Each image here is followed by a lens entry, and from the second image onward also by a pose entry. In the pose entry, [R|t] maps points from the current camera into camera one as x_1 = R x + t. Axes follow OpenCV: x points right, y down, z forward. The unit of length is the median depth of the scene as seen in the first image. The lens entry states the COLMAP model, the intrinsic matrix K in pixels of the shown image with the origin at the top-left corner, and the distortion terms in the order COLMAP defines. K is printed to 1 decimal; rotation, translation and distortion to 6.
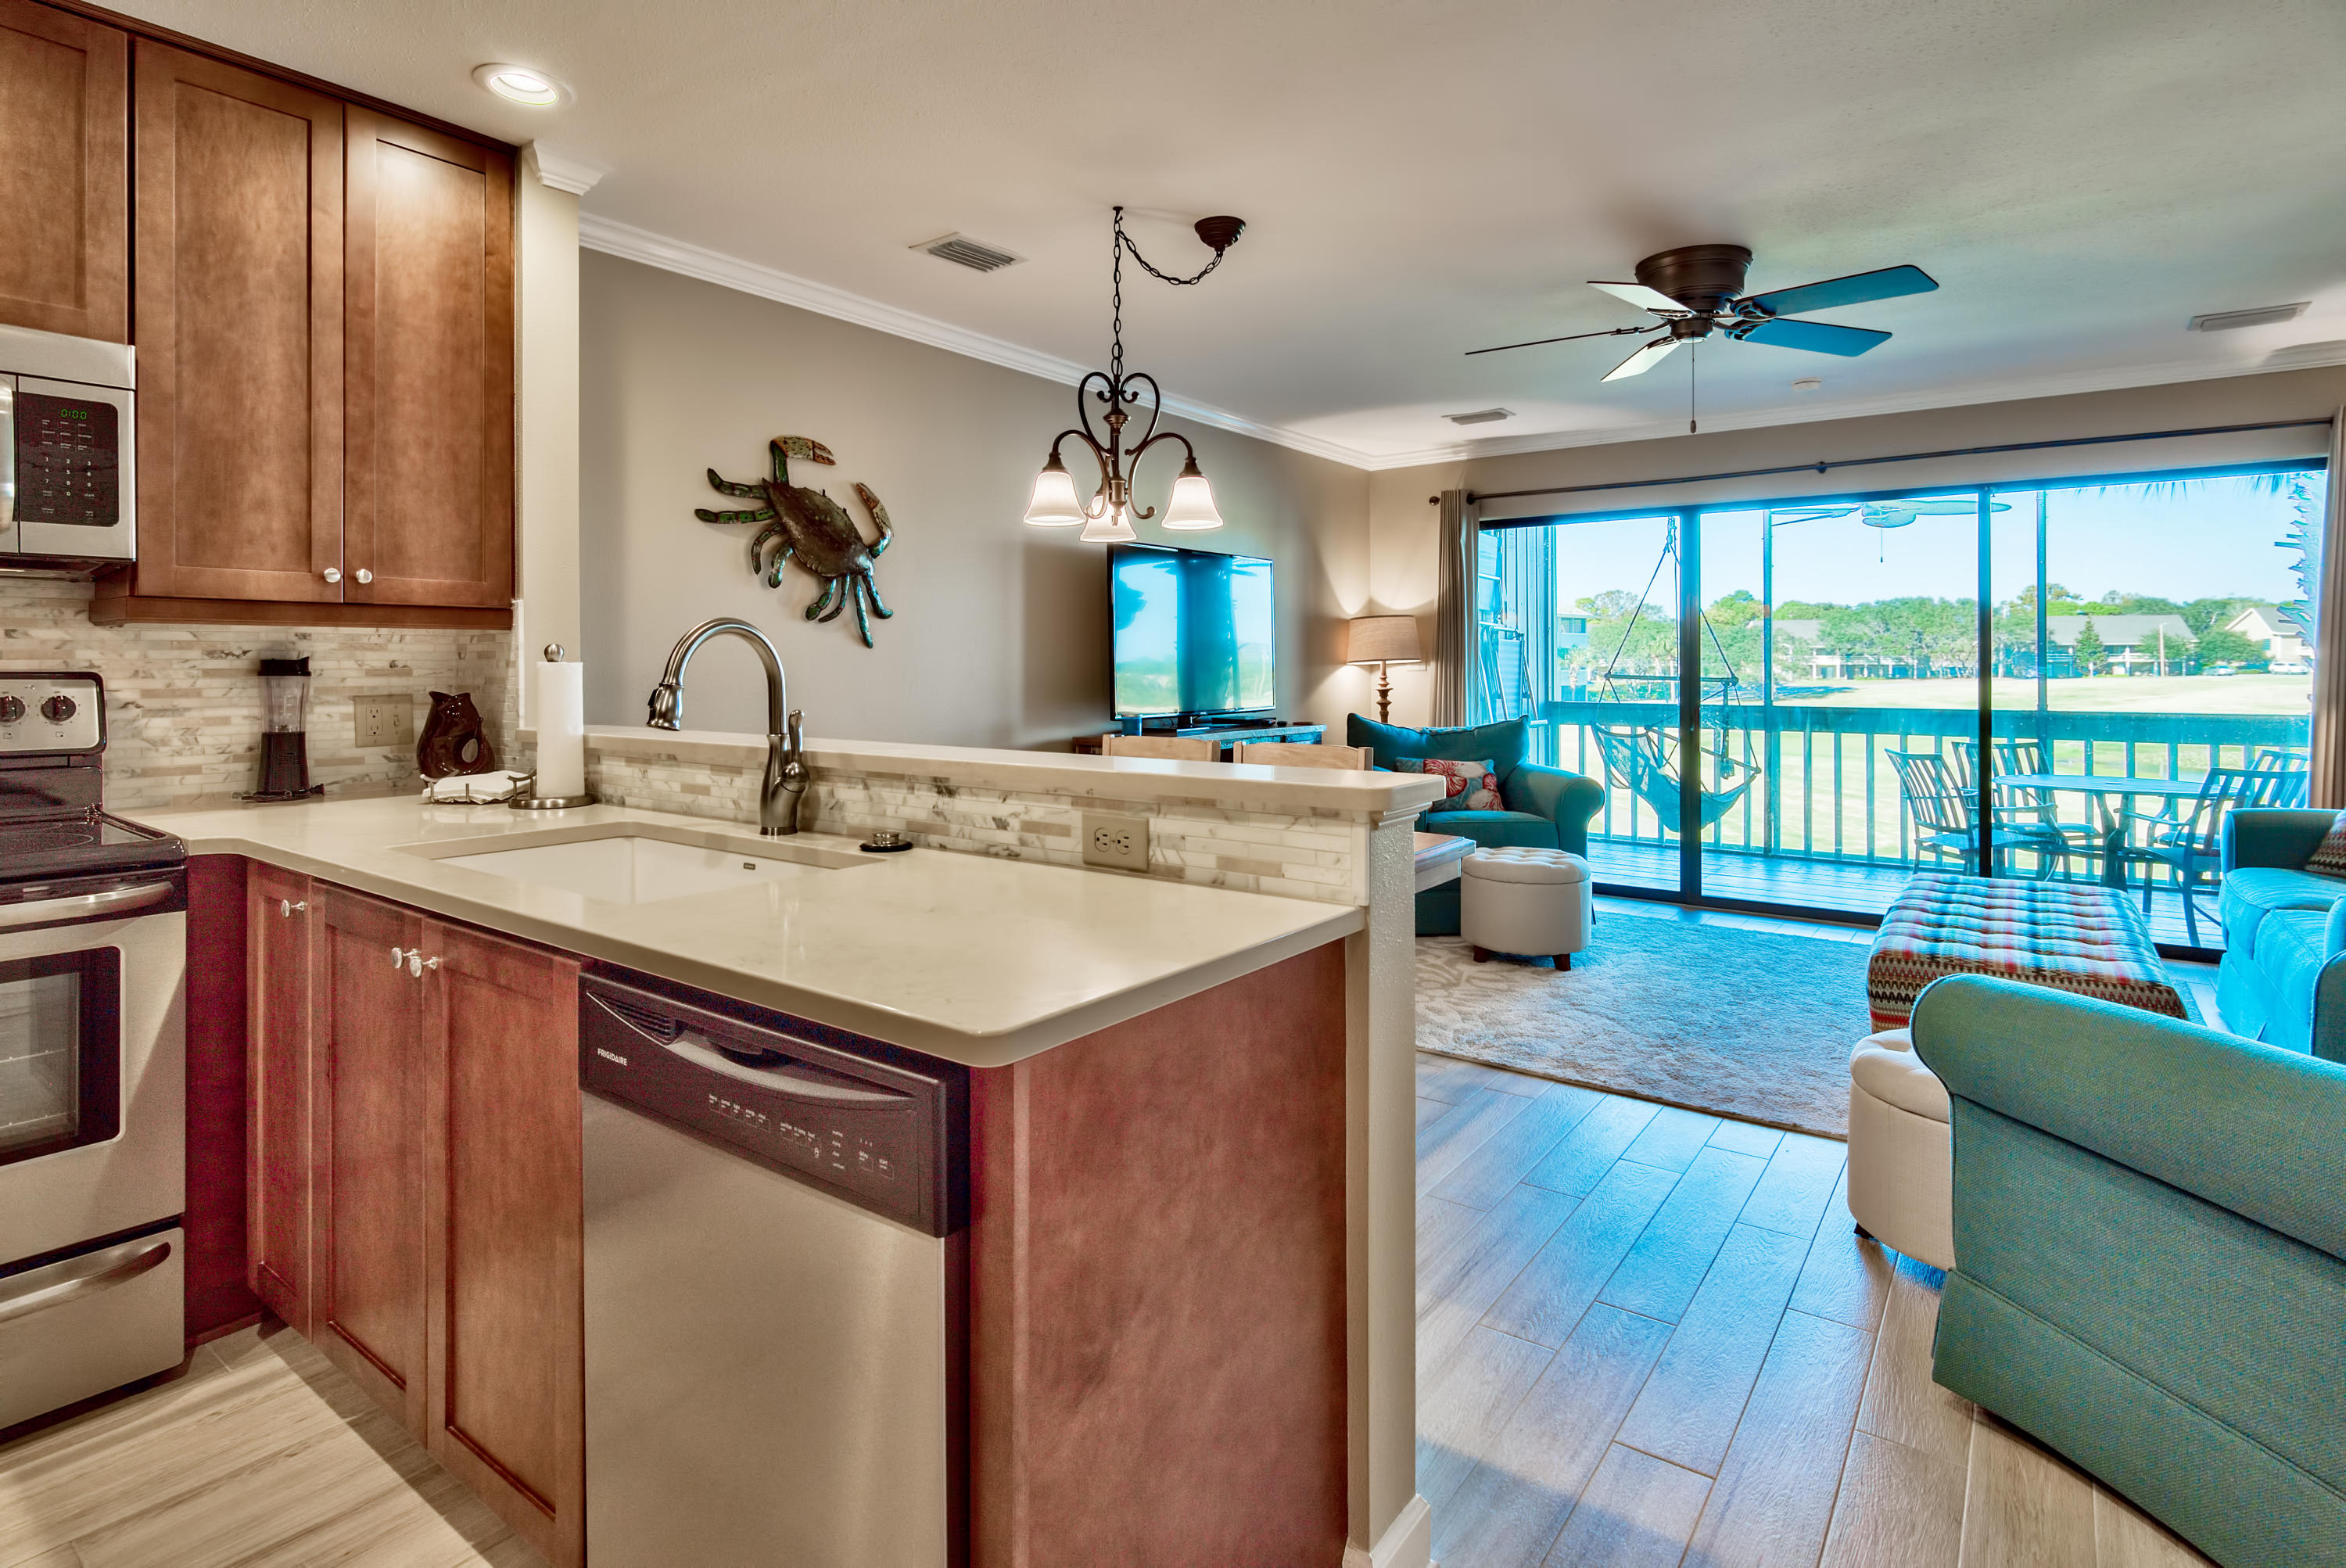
lens RADIAL K [[1181.7, 0, 1151.9], [0, 1181.7, 663.9], [0, 0, 1]] dist [-0.000821, -0.000280]
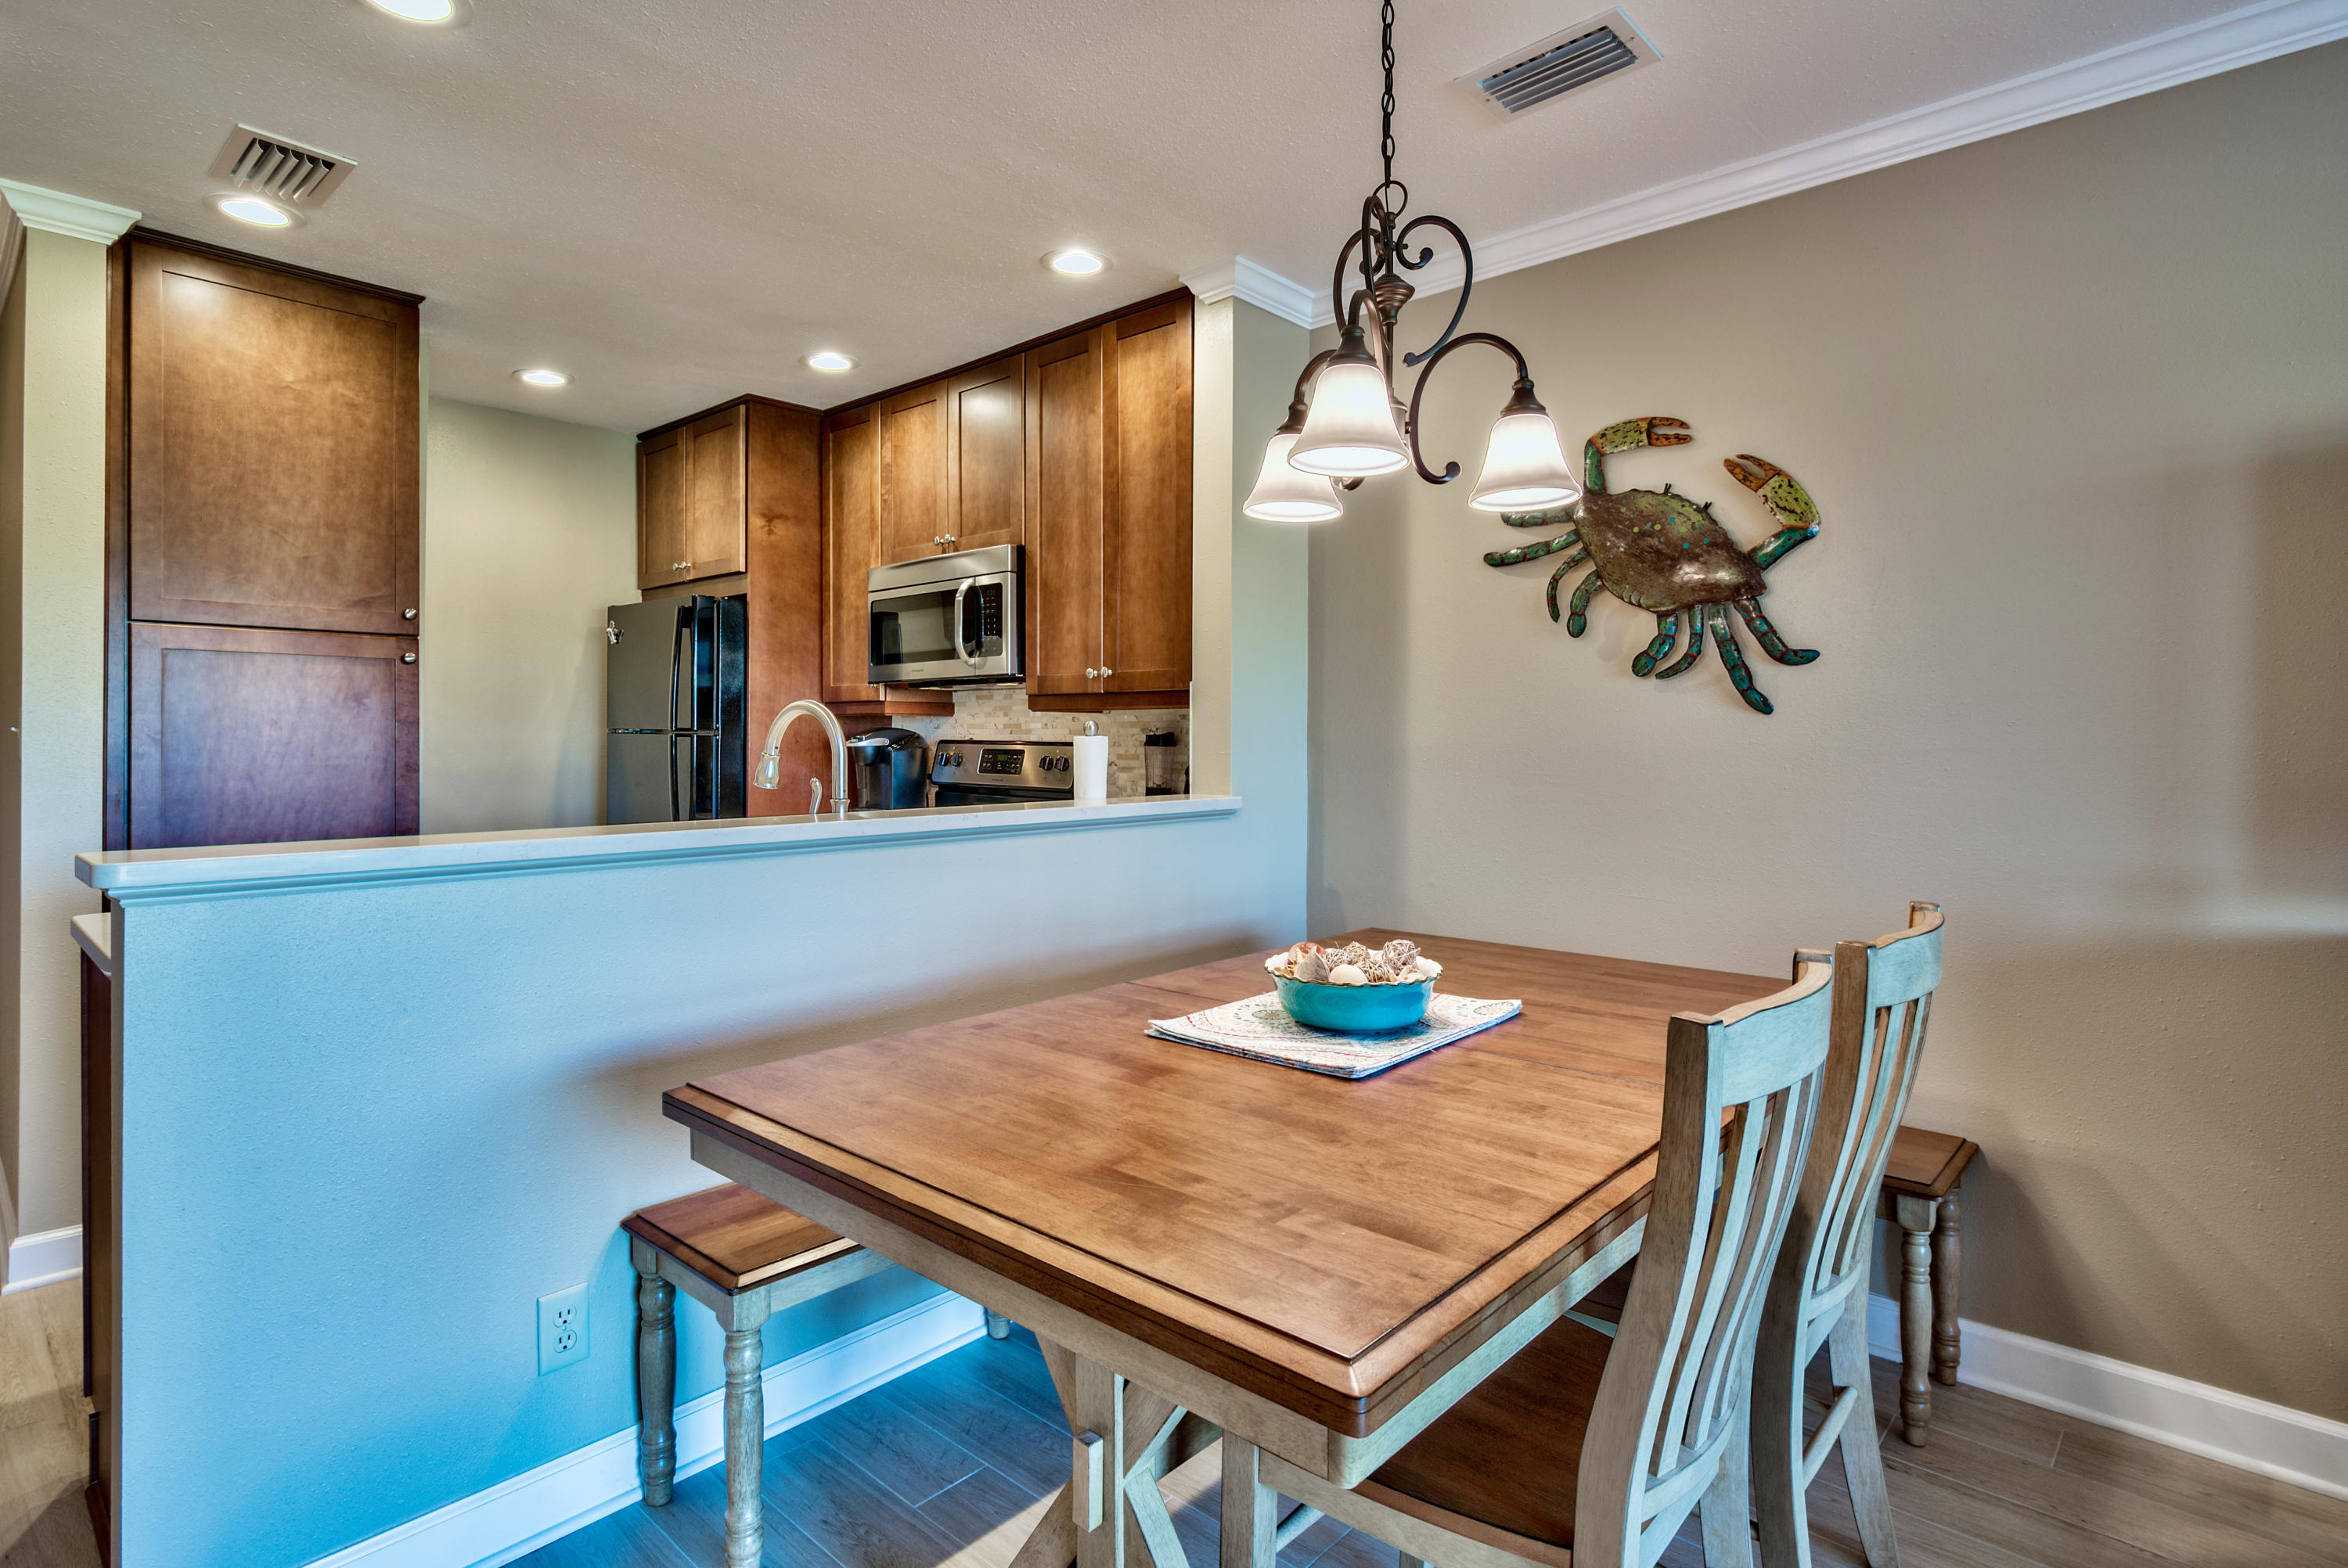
lens RADIAL K [[1182.2, 0, 1159.2], [0, 1182.2, 746.7], [0, 0, 1]] dist [-0.003778, -0.001028]
pose [[-0.100122, 0.007815, -0.994944, 0.612878], [-0.003907, 0.999958, 0.008247, -0.000599], [0.994967, 0.004713, -0.100088, 1.105847]]
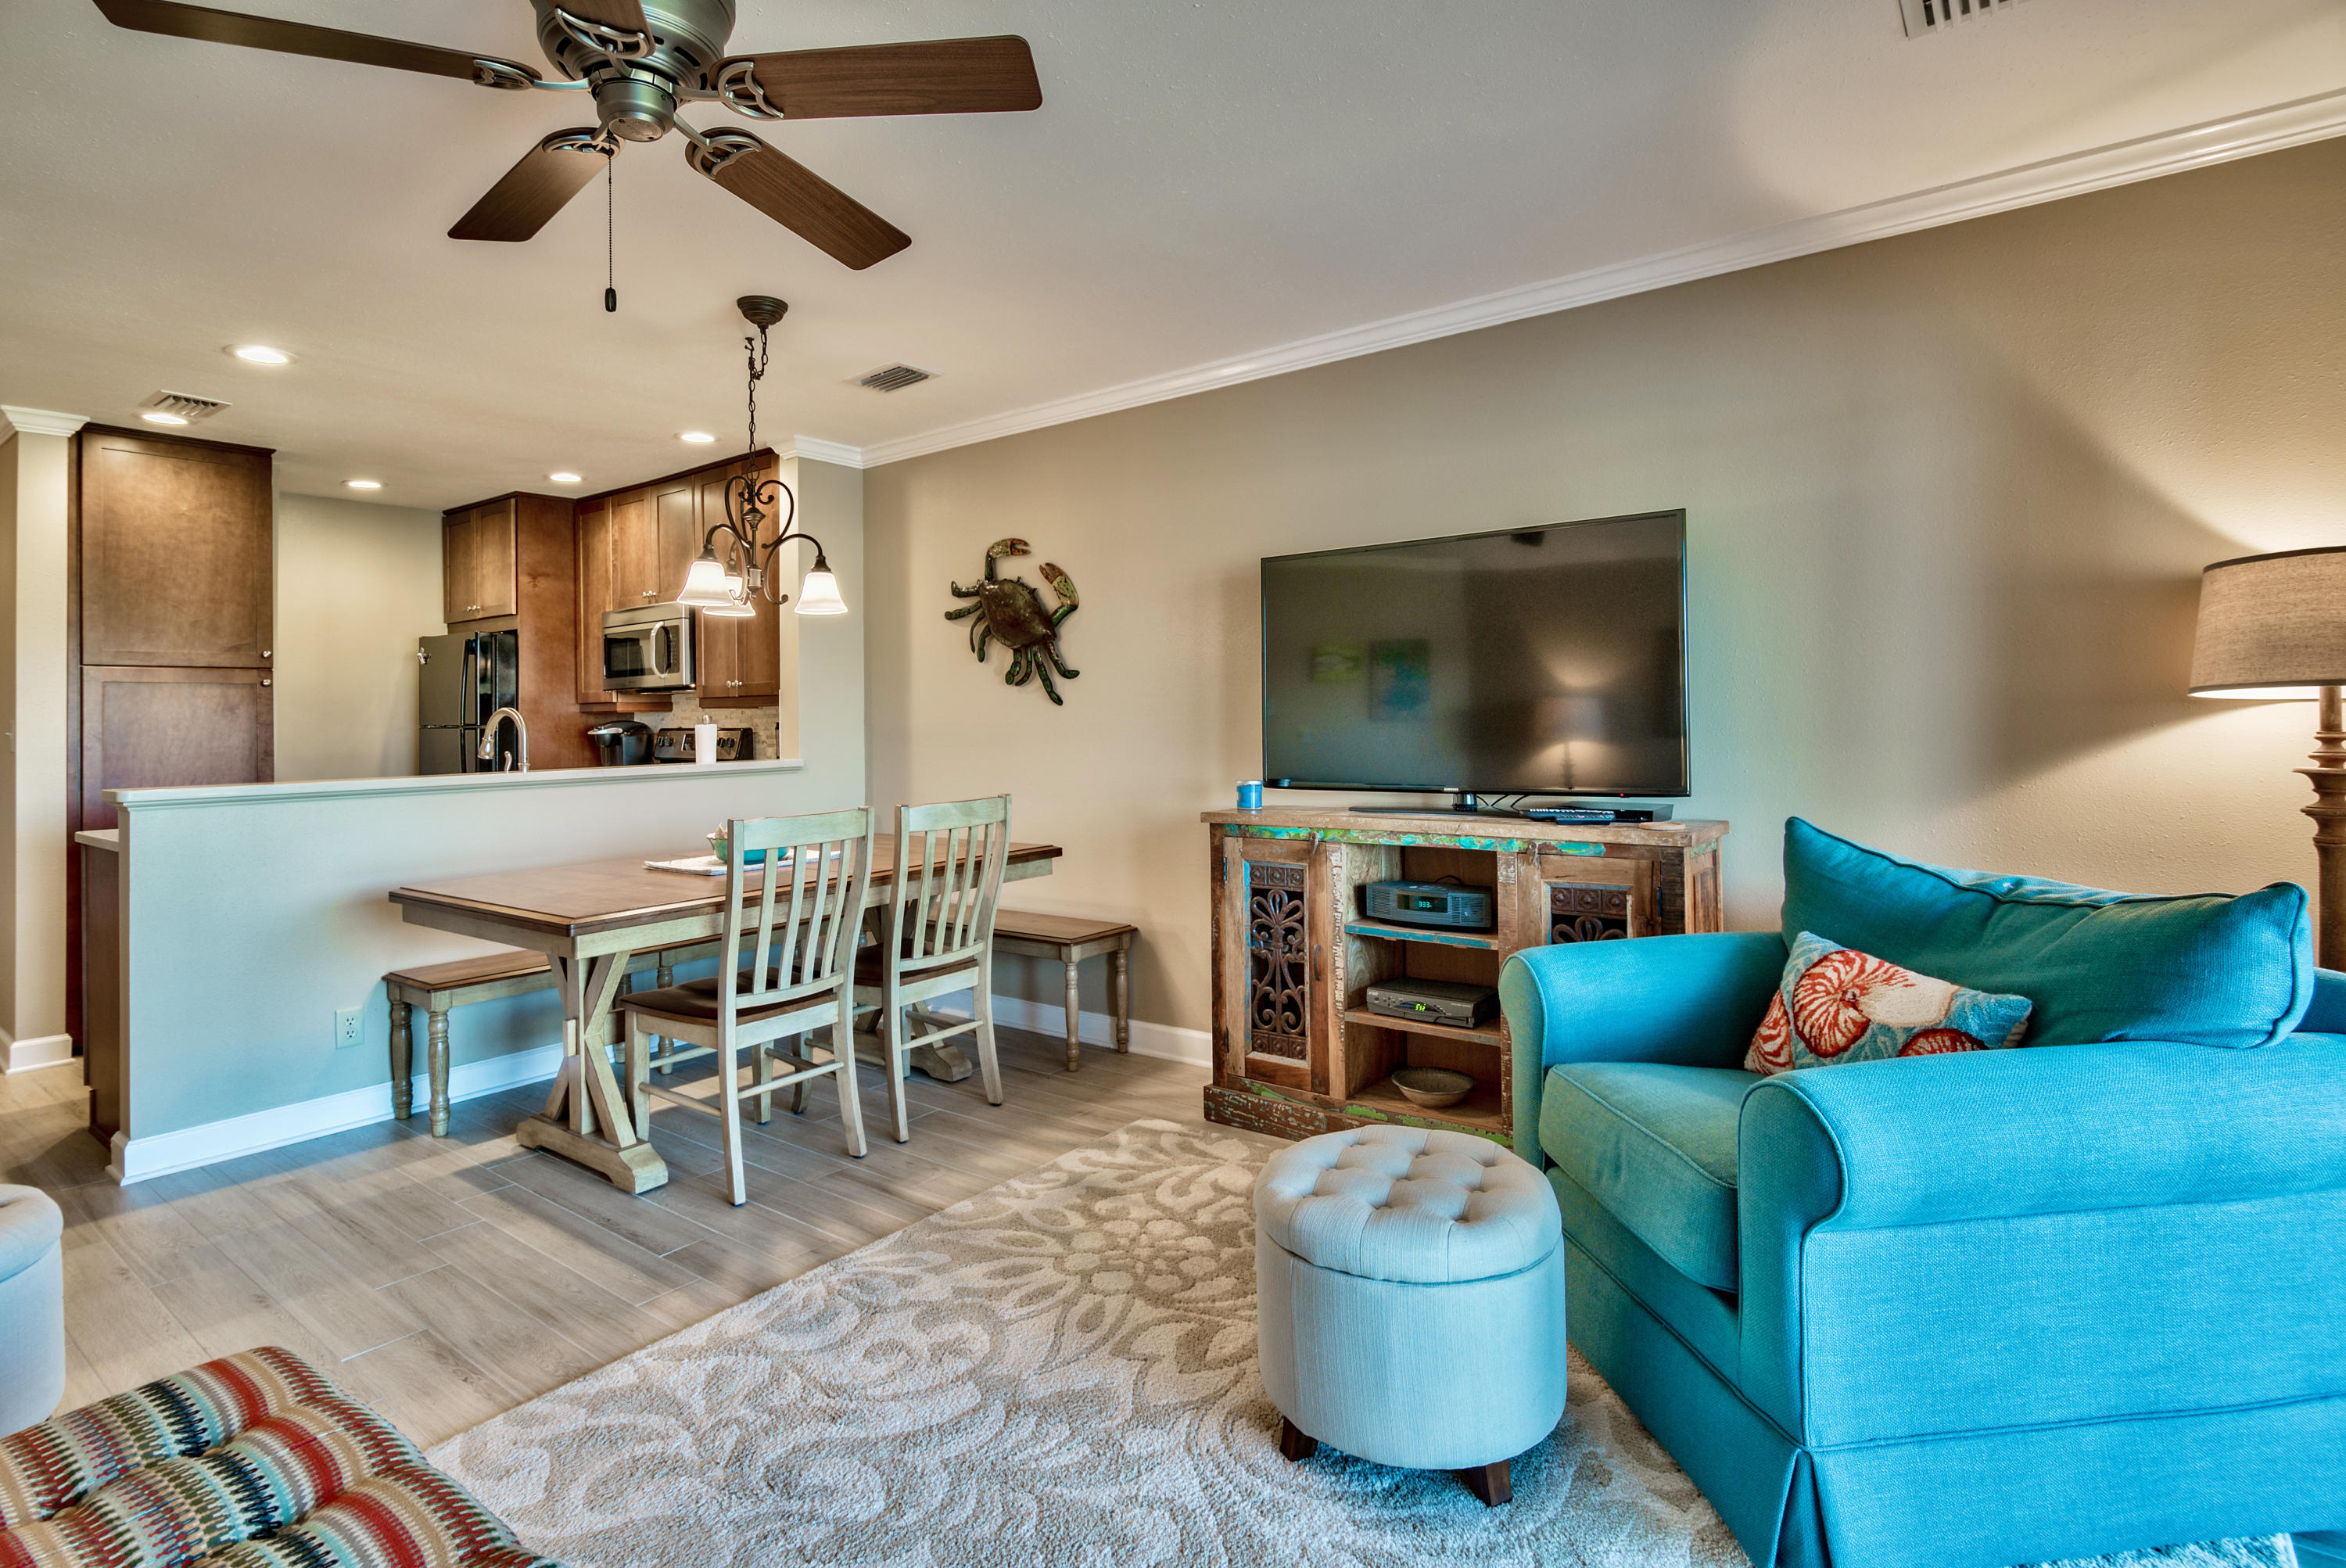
lens RADIAL K [[1157.2, 0, 1171.6], [0, 1157.2, 705.7], [0, 0, 1]] dist [-0.004521, -0.001428]
pose [[-0.002101, -0.010746, -0.999940, 1.299443], [0.015797, 0.999817, -0.010778, 0.000332], [0.999873, -0.015818, -0.001931, 1.648811]]
